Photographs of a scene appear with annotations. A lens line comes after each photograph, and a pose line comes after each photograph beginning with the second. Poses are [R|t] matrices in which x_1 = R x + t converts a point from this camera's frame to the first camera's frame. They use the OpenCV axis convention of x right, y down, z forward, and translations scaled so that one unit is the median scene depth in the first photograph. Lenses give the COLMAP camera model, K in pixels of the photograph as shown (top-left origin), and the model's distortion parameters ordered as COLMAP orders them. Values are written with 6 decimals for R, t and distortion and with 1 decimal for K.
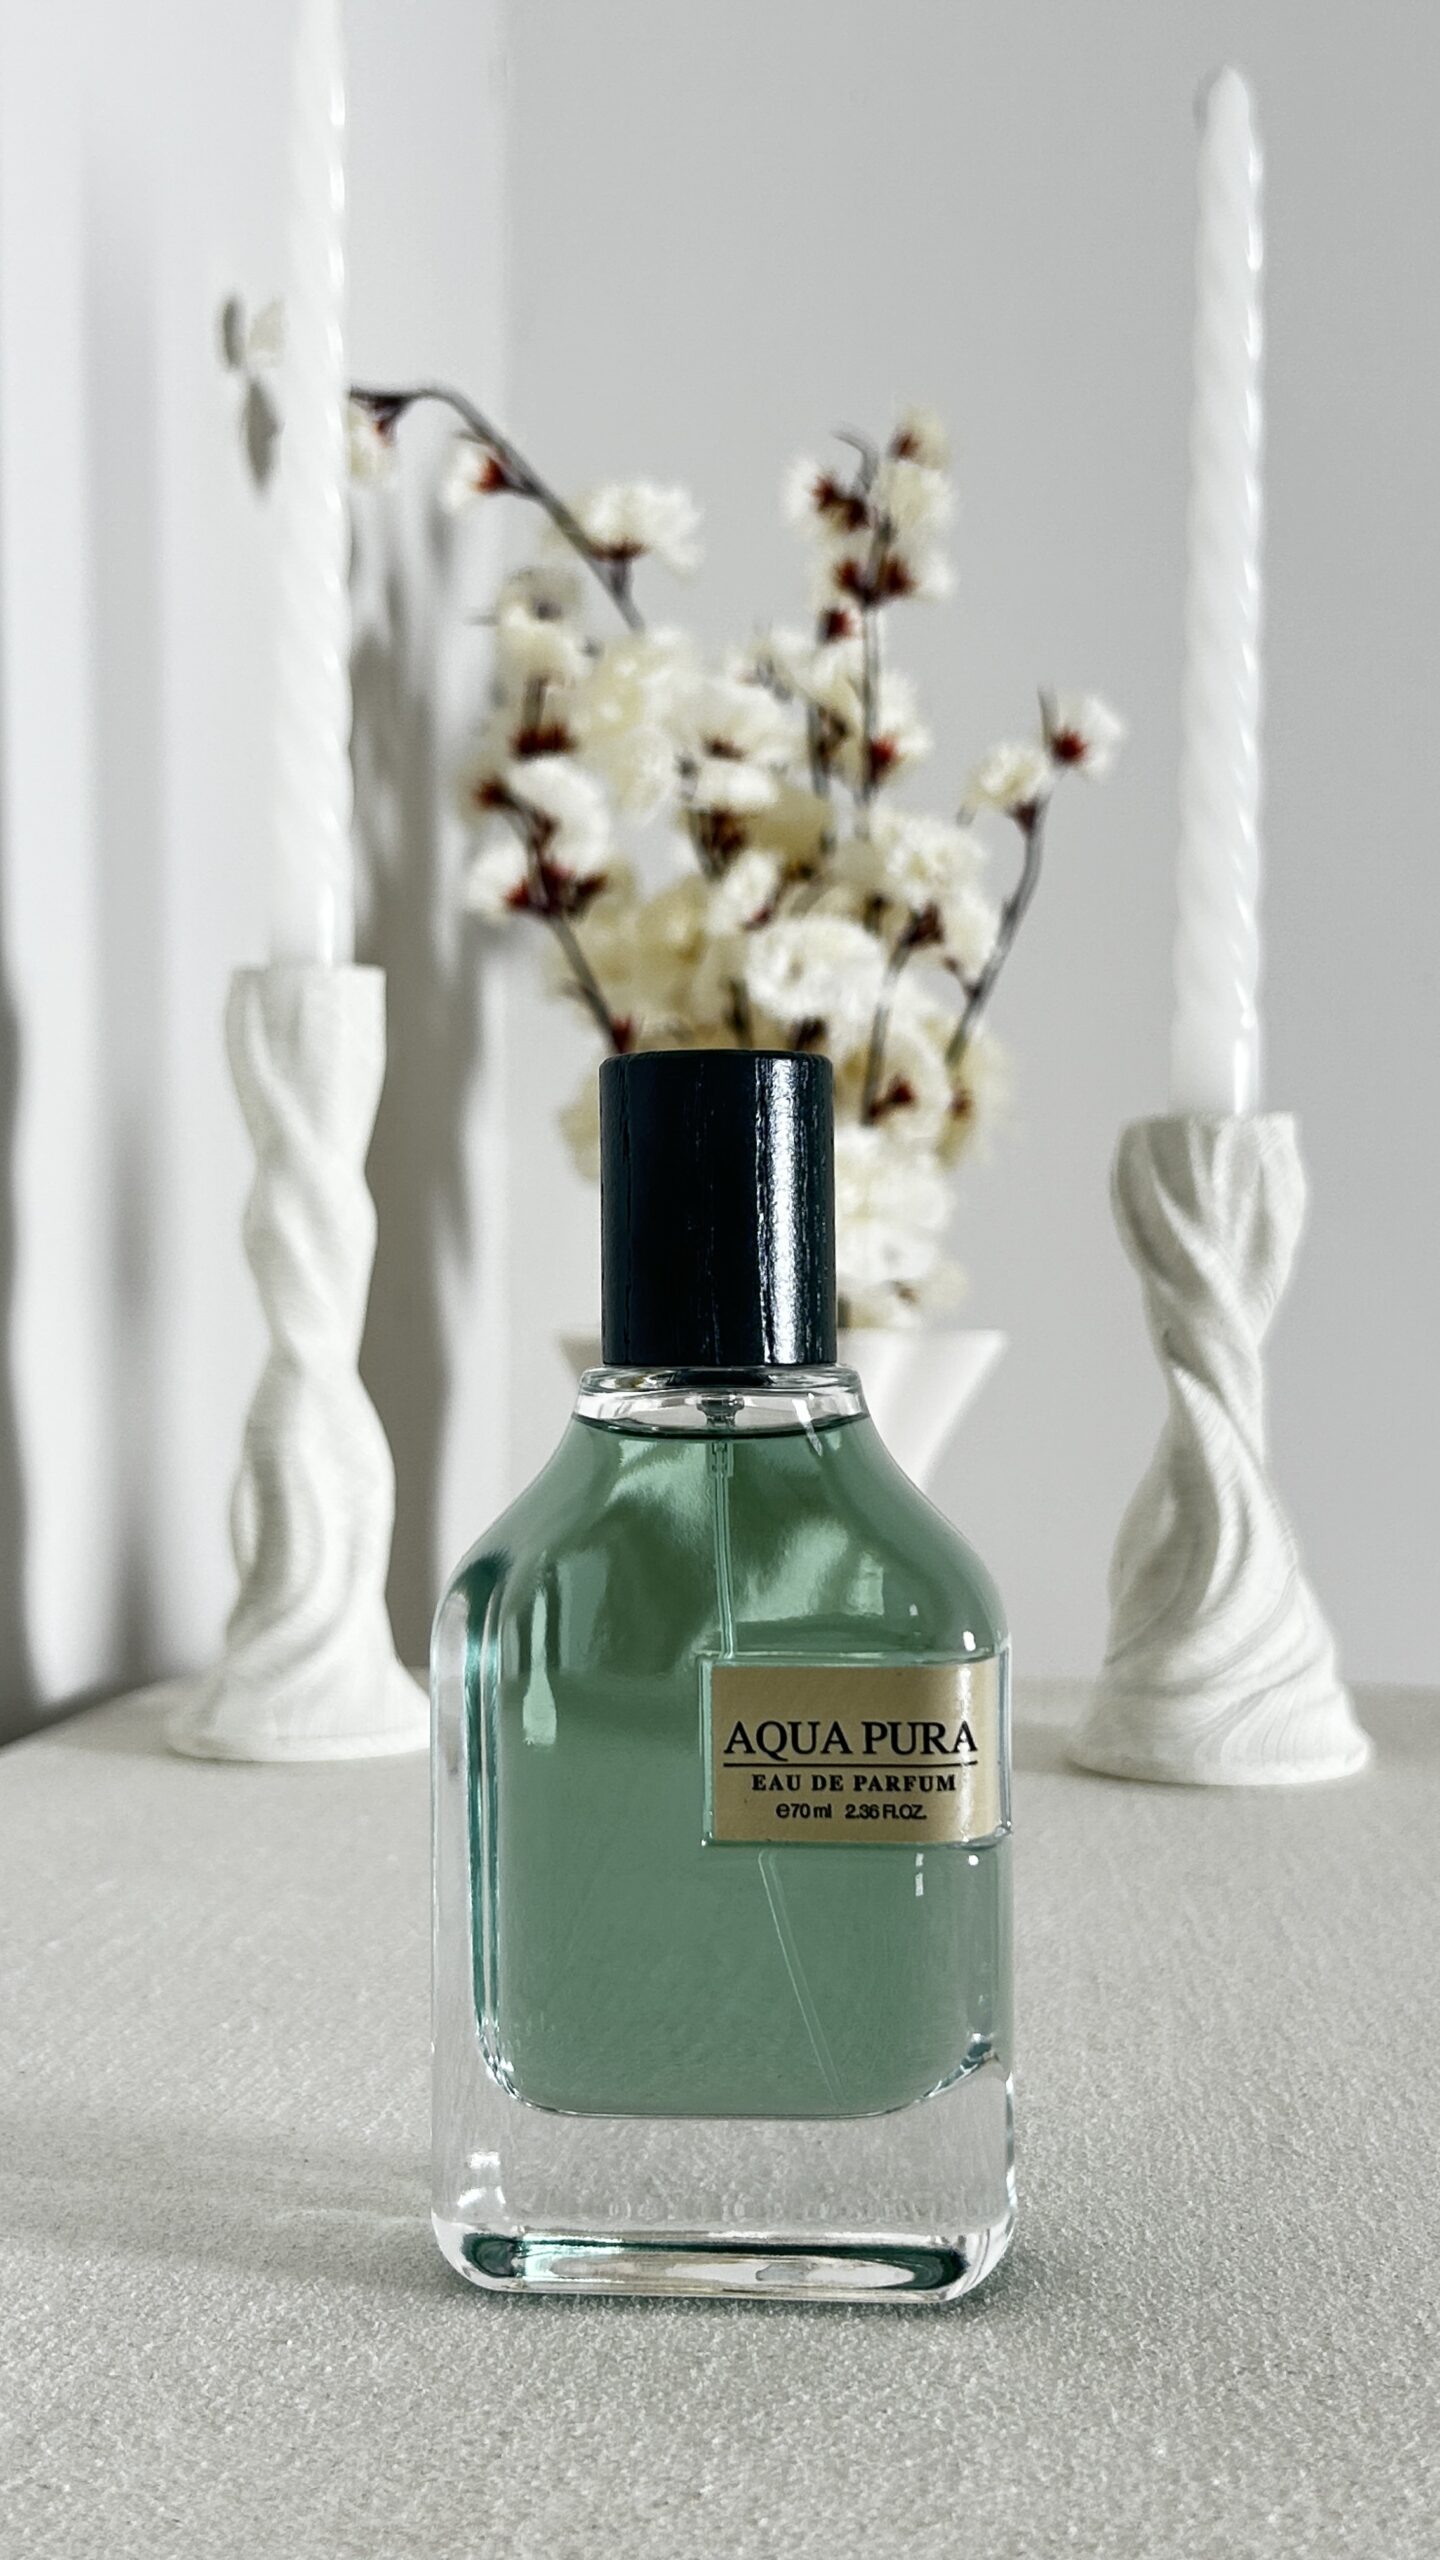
lens RADIAL K [[3040.7, 0, 670.5], [0, 3040.7, 1332.9], [0, 0, 1]] dist [0.041691, 0.000000]
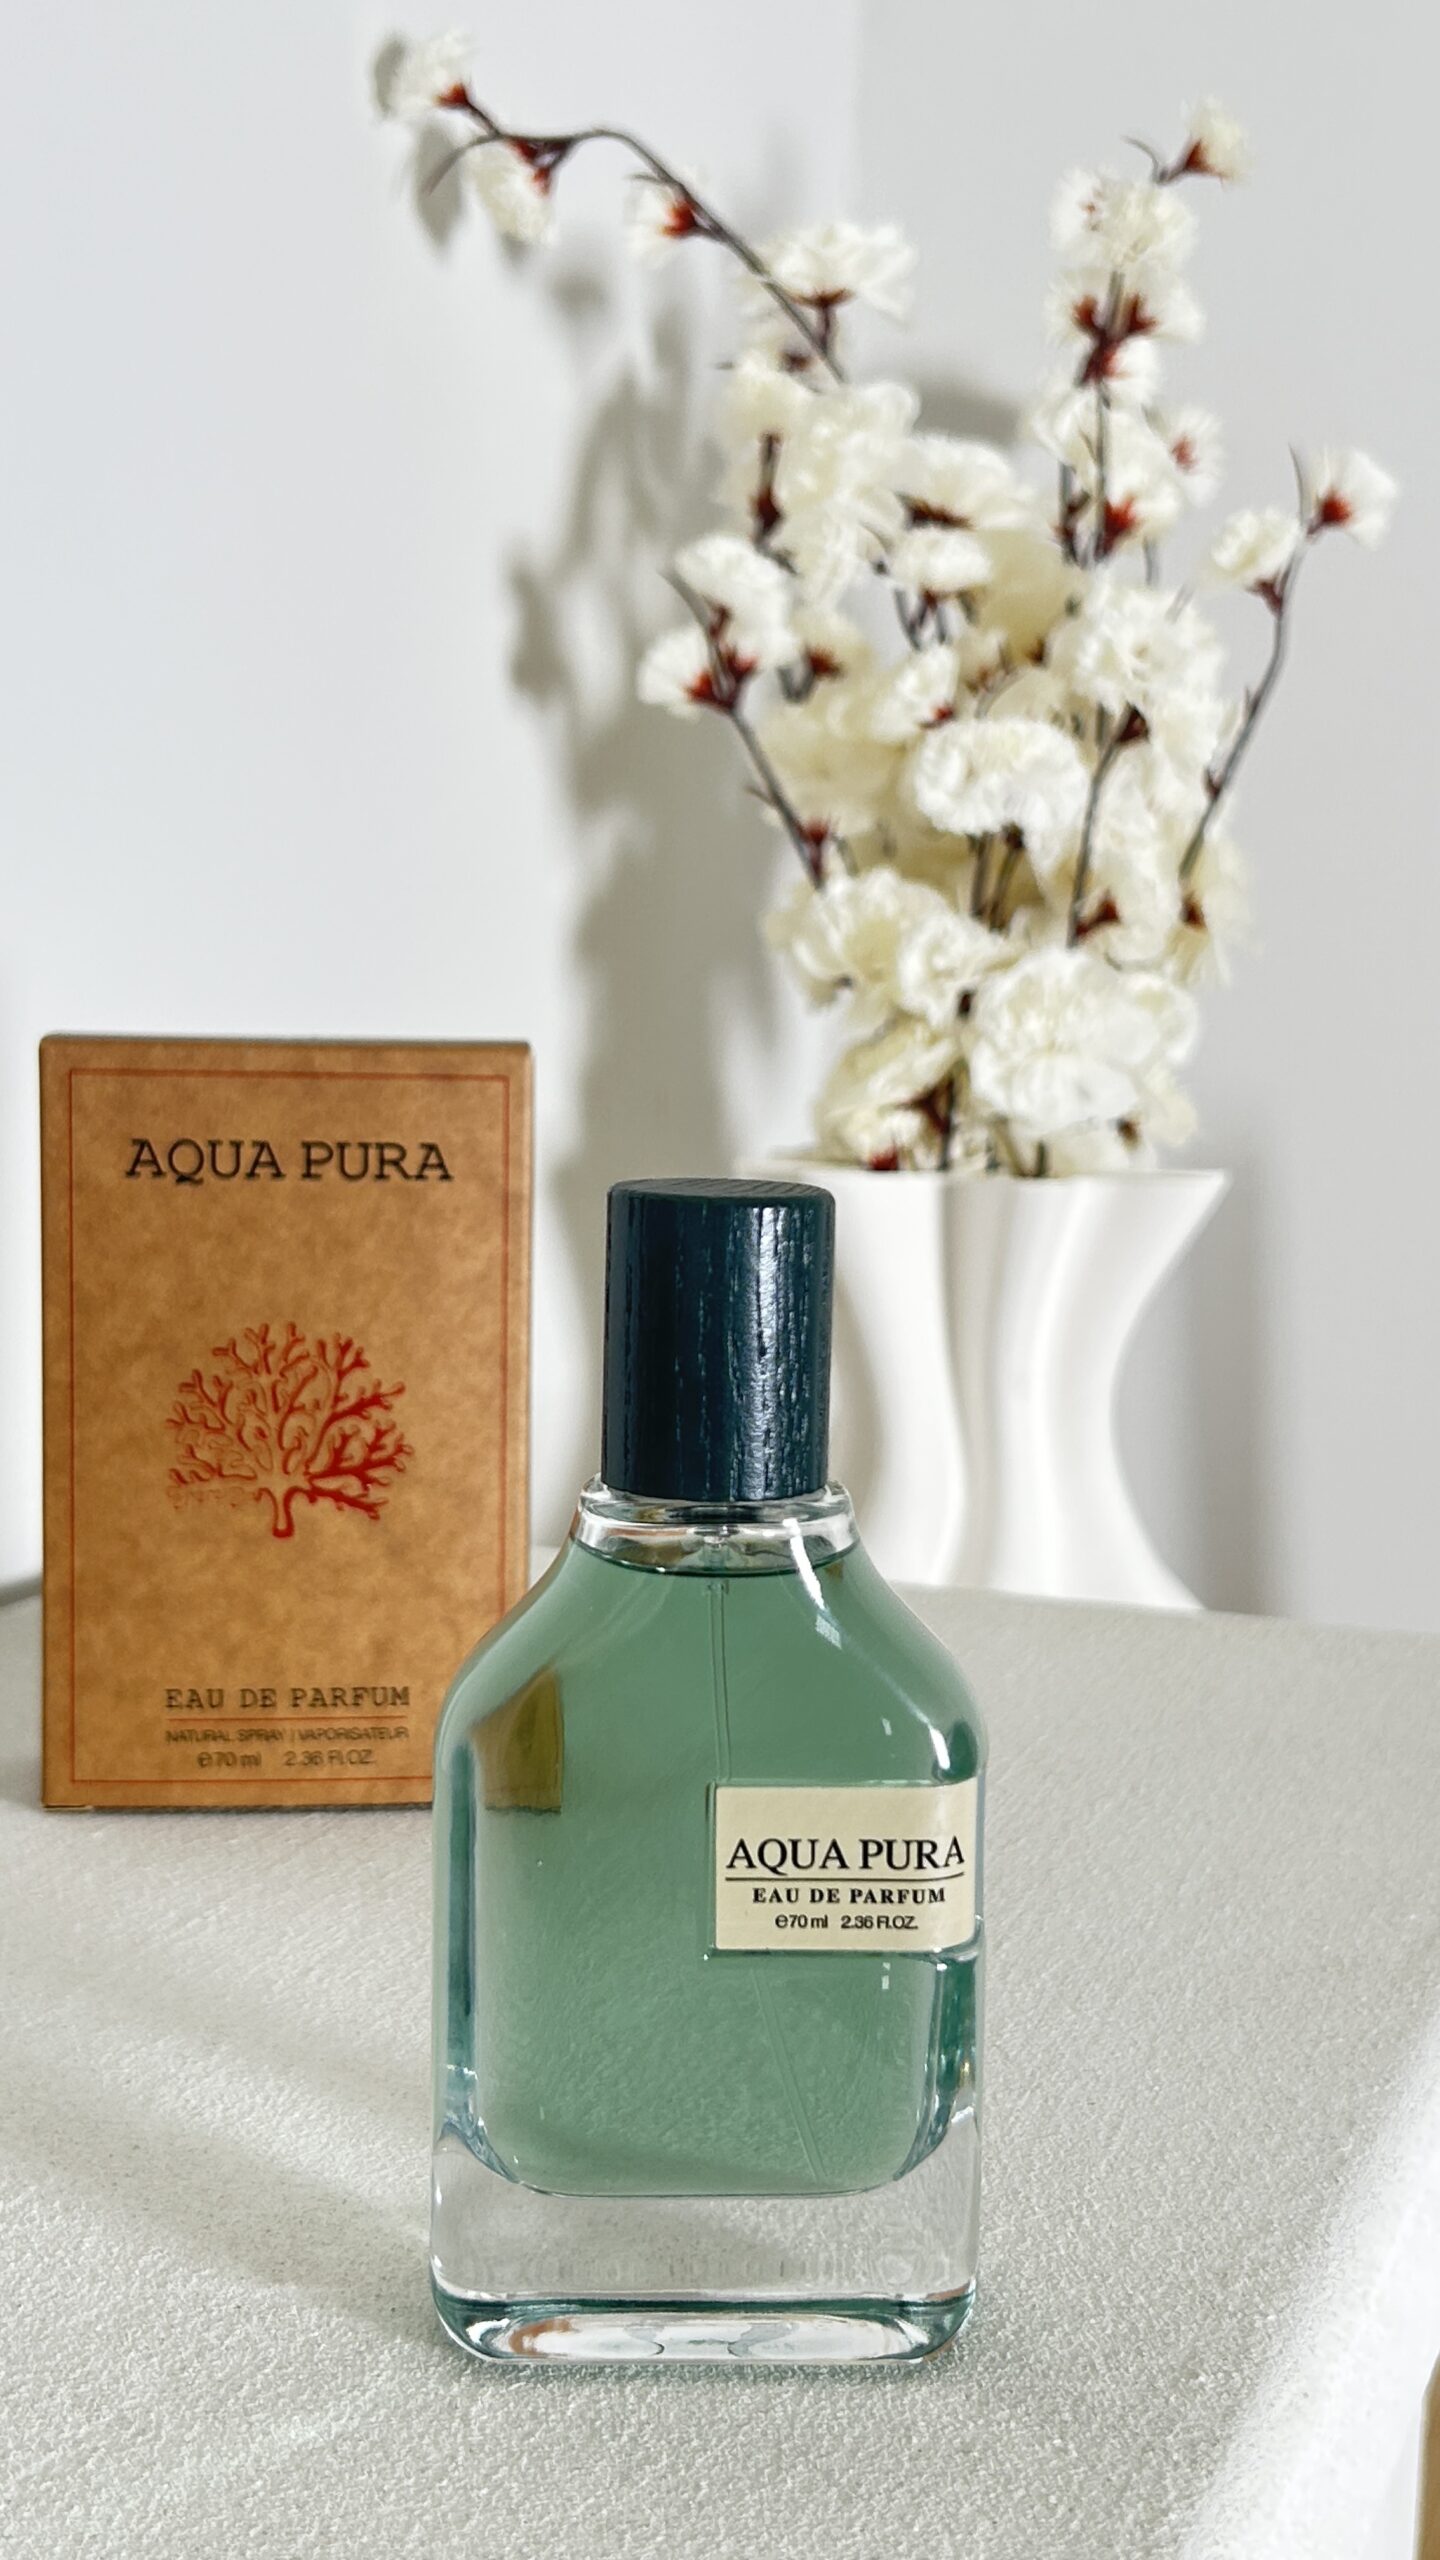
lens RADIAL K [[3150.5, 0, 696.8], [0, 3150.5, 1274.7], [0, 0, 1]] dist [0.033798, 0.000000]
pose [[0.970726, 0.044719, -0.235990, 0.183226], [-0.022381, 0.995081, 0.096499, -0.058957], [0.239145, -0.088392, 0.966952, 0.060704]]
